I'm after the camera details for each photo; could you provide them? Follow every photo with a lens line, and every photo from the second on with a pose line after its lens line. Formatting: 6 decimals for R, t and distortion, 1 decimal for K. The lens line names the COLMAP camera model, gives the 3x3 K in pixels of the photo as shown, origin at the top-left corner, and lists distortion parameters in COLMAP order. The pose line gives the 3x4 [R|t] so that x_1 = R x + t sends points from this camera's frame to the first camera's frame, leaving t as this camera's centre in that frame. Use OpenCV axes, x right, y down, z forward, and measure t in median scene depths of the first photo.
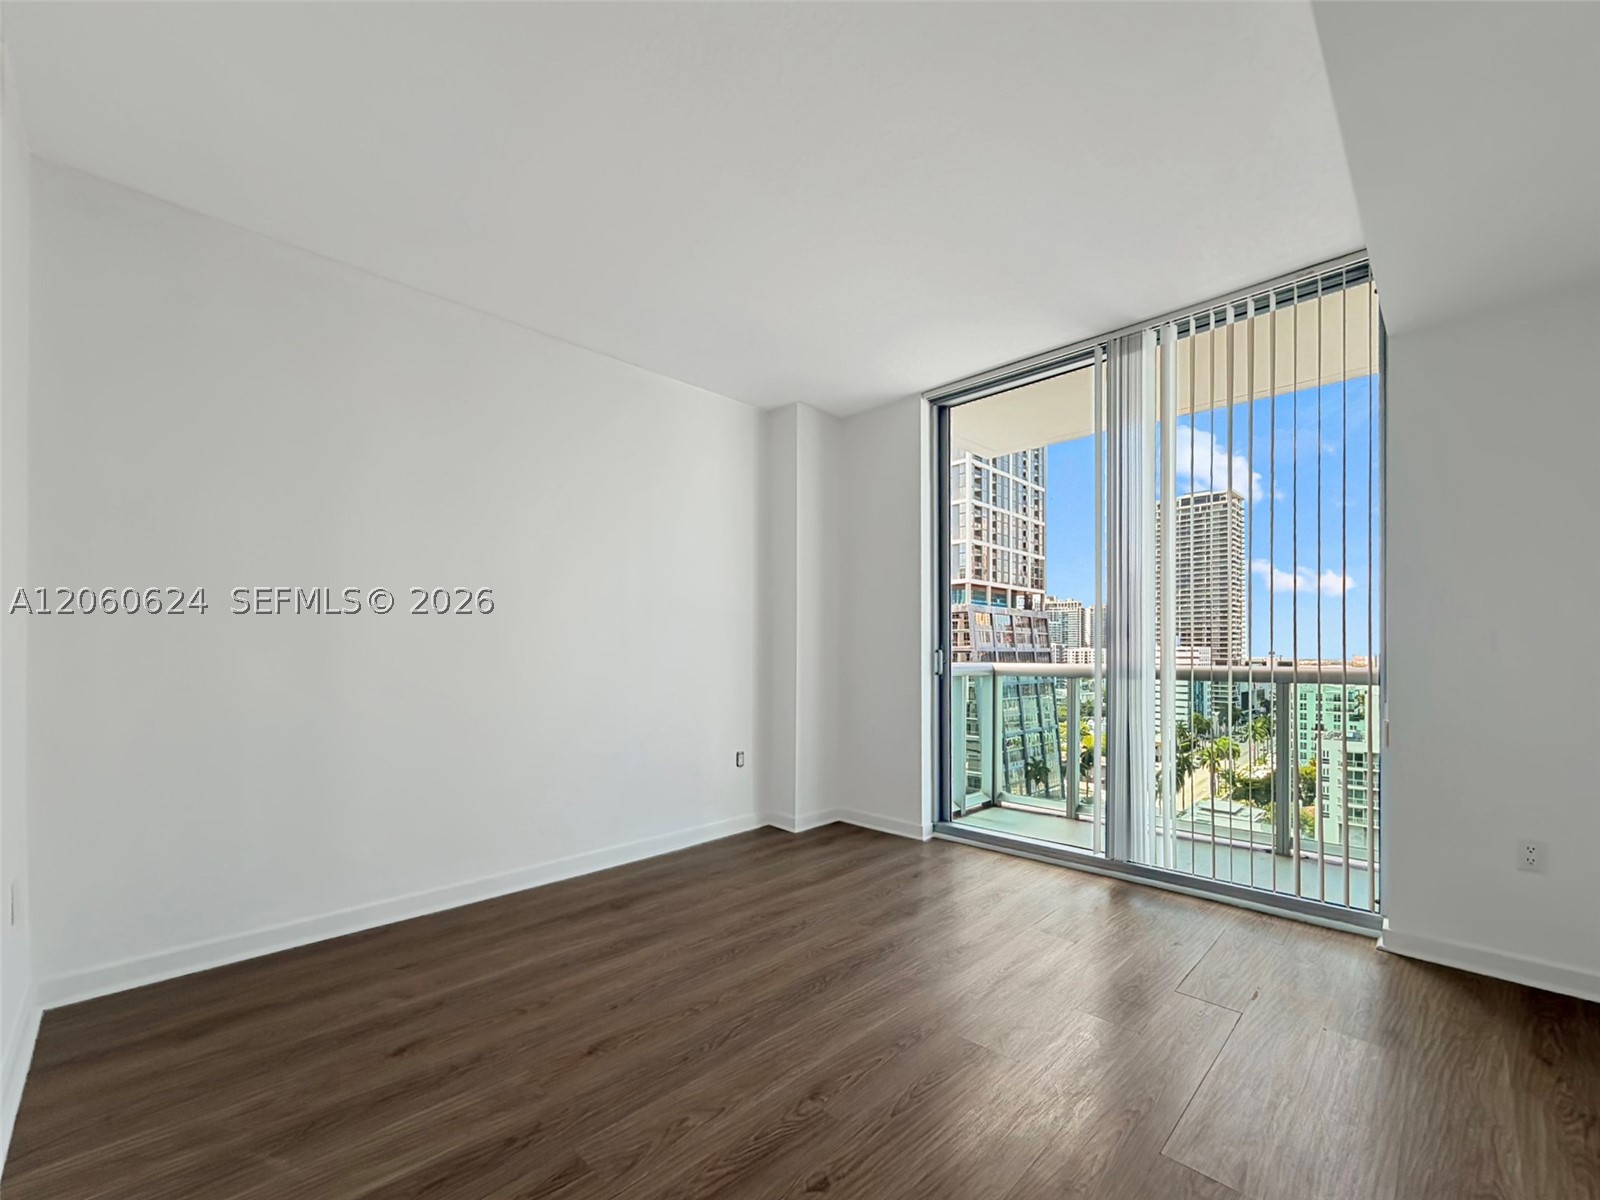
lens RADIAL K [[654.9, 0, 783.4], [0, 654.9, 643.7], [0, 0, 1]] dist [-0.007180, -0.000363]
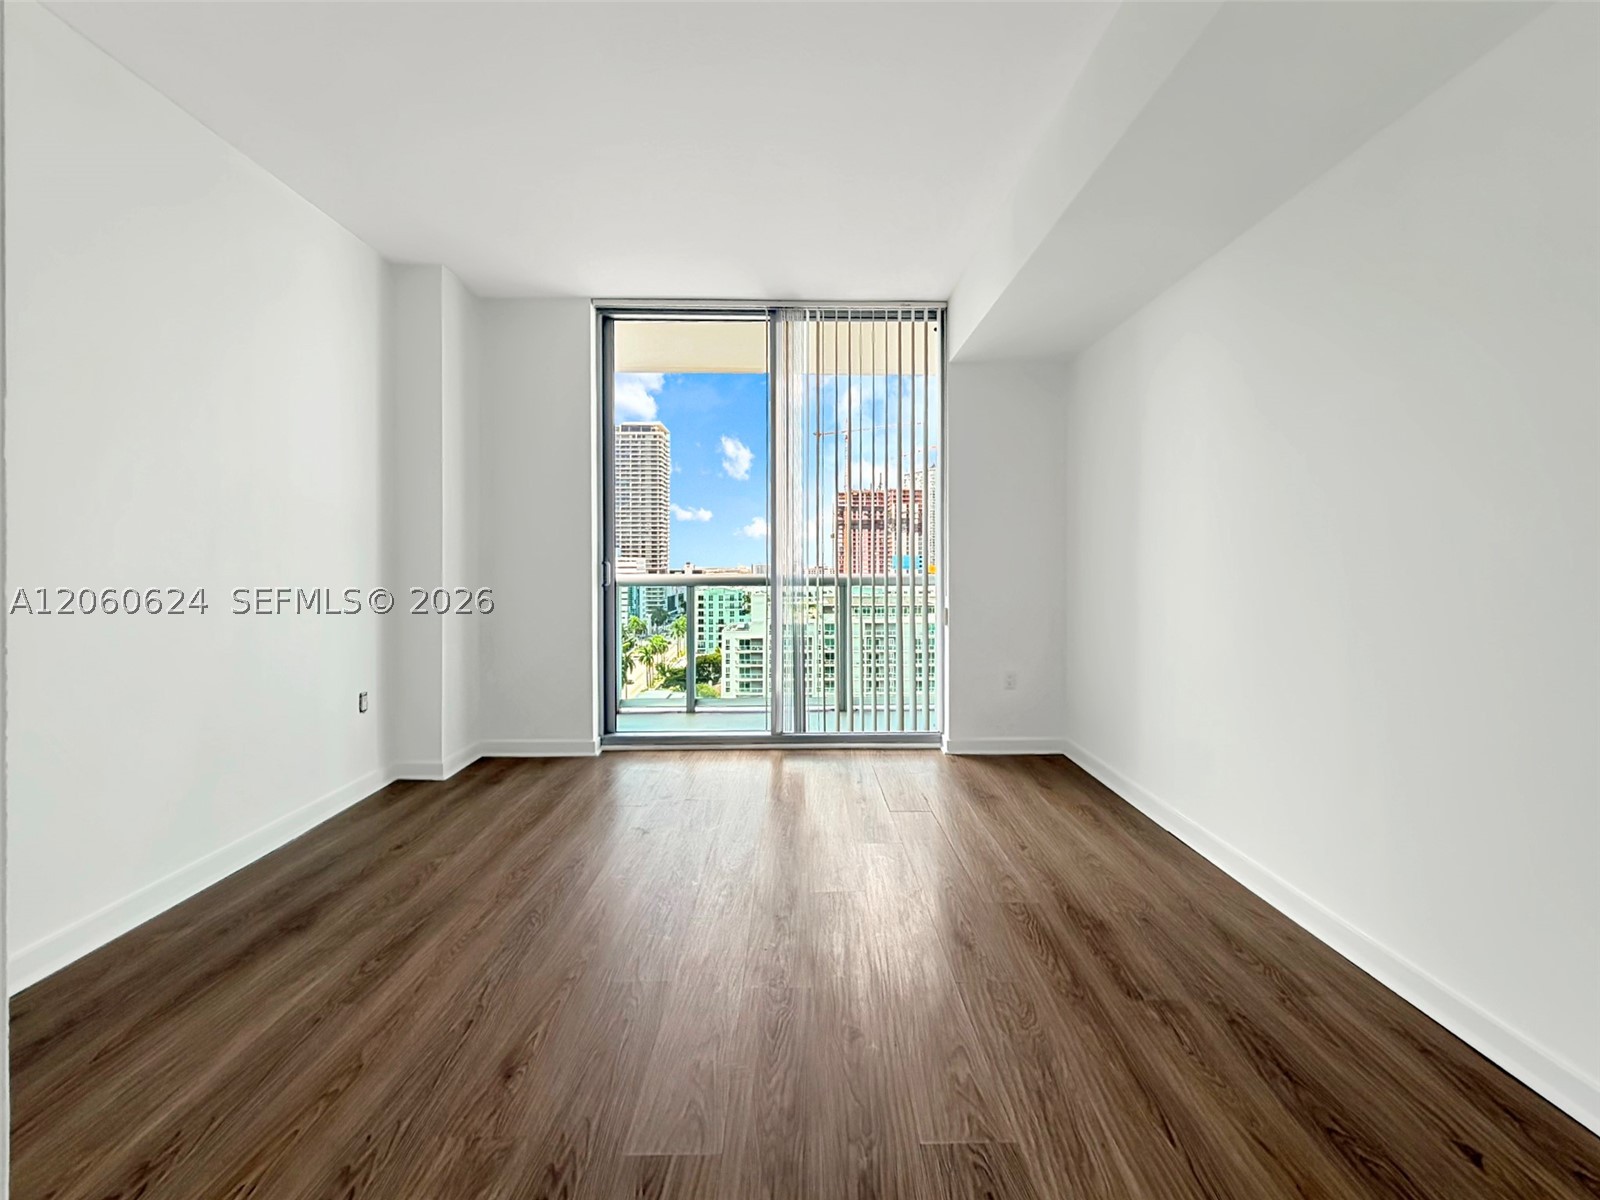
lens RADIAL K [[654.9, 0, 800.4], [0, 654.9, 569.1], [0, 0, 1]] dist [-0.007180, -0.000363]
pose [[0.703215, -0.007833, 0.710934, -0.261123], [-0.008003, 0.999789, 0.018932, -0.002231], [-0.710932, -0.019003, 0.703003, 0.088833]]
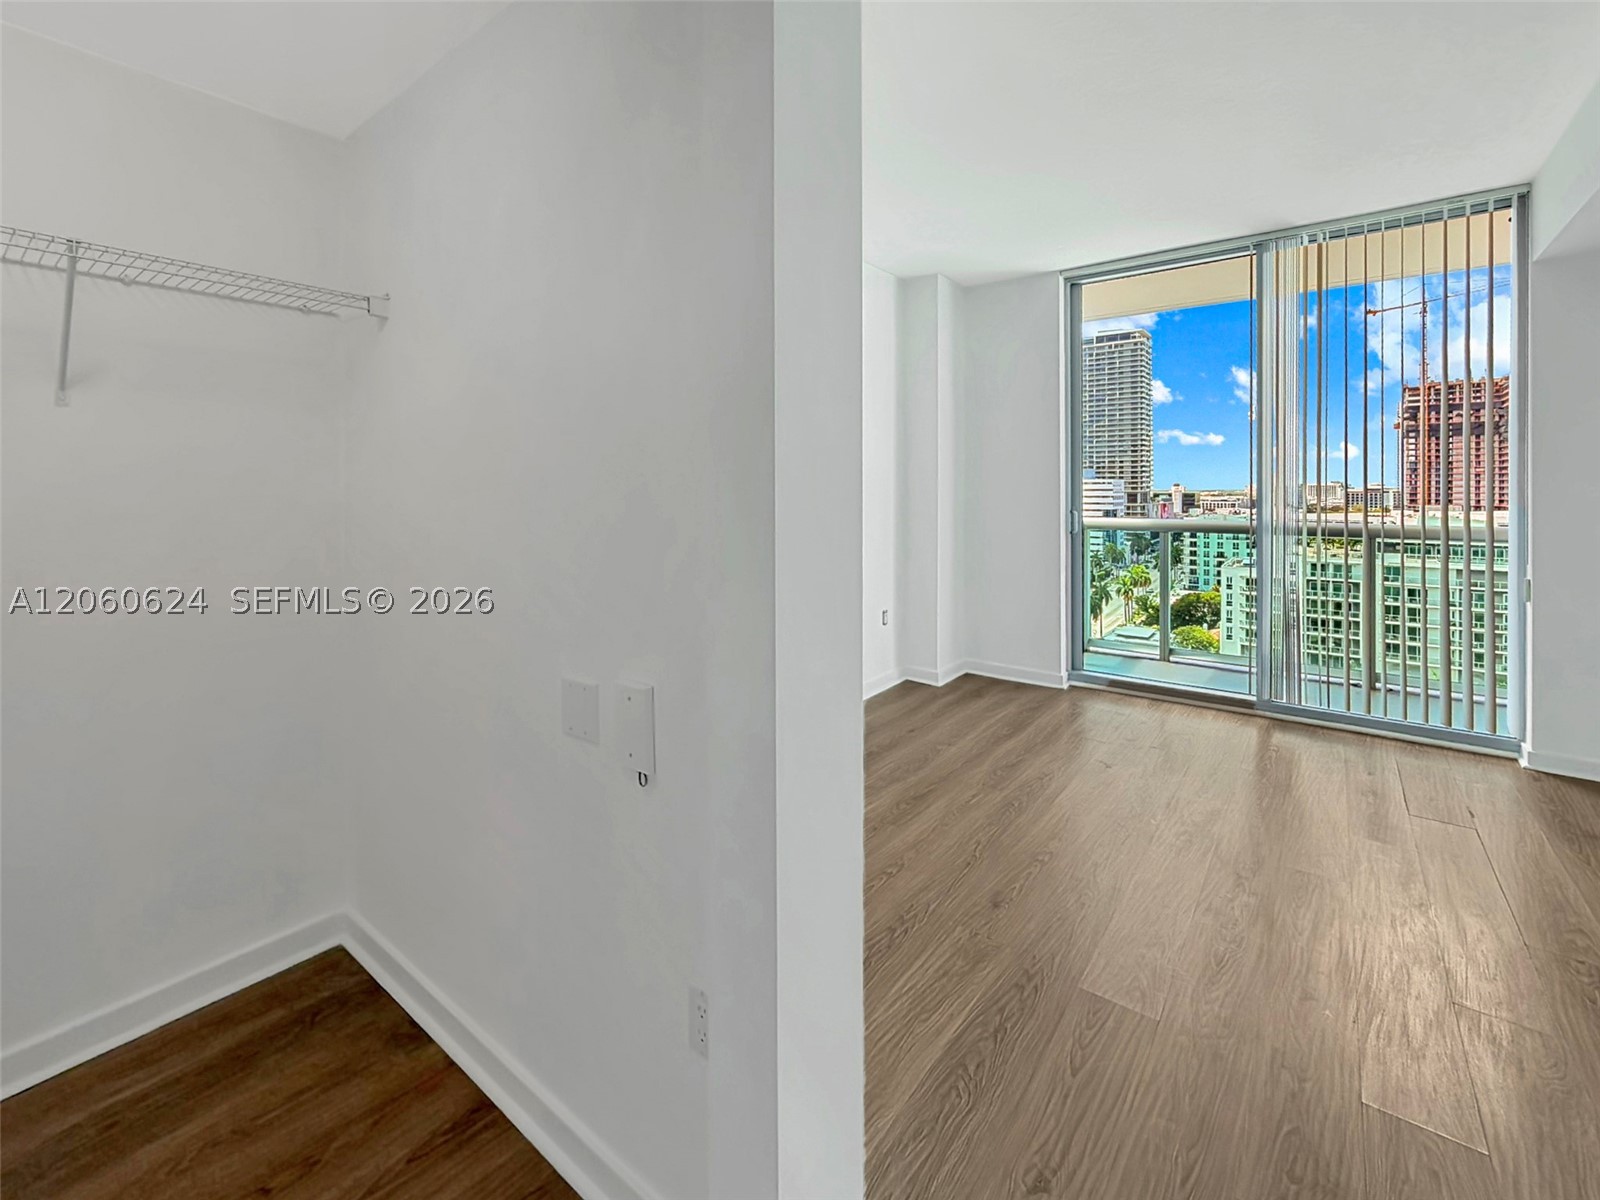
lens RADIAL K [[654.9, 0, 802.2], [0, 654.9, 501.1], [0, 0, 1]] dist [-0.007180, -0.000363]
pose [[0.994435, -0.011859, 0.104679, -0.317141], [0.009053, 0.999588, 0.027239, -0.042610], [-0.104959, -0.026140, 0.994133, -0.023334]]
